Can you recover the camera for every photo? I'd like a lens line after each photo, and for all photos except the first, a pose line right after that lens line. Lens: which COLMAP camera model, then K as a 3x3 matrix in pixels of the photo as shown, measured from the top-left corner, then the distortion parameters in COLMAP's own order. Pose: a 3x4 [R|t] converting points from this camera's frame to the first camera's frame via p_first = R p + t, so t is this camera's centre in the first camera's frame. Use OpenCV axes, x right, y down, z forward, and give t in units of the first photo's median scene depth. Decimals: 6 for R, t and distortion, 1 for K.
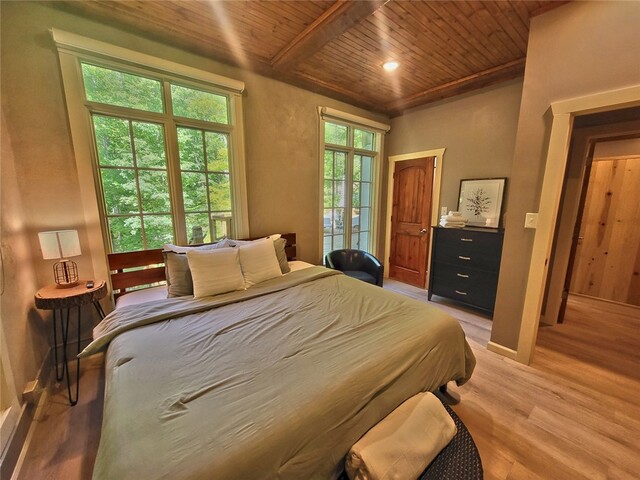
lens RADIAL K [[251.7, 0, 316.8], [0, 251.7, 240.2], [0, 0, 1]] dist [-0.003293, -0.000326]
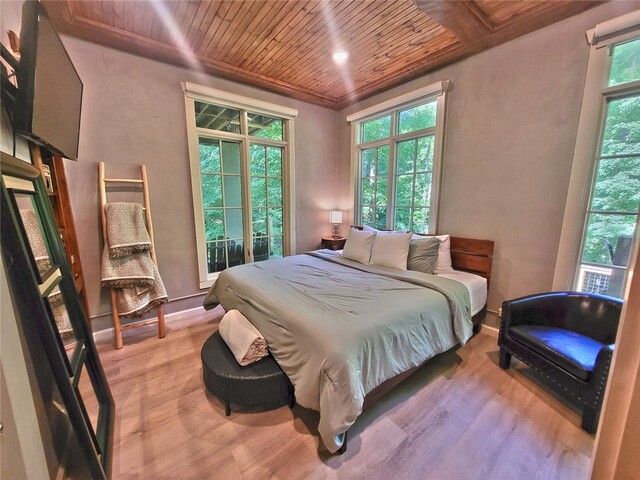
lens RADIAL K [[251.7, 0, 317.4], [0, 251.7, 239.8], [0, 0, 1]] dist [-0.003293, -0.000326]
pose [[0.005013, 0.173651, -0.984794, 1.026107], [-0.166933, 0.971133, 0.170393, -0.116079], [0.985955, 0.163541, 0.033857, 0.709862]]
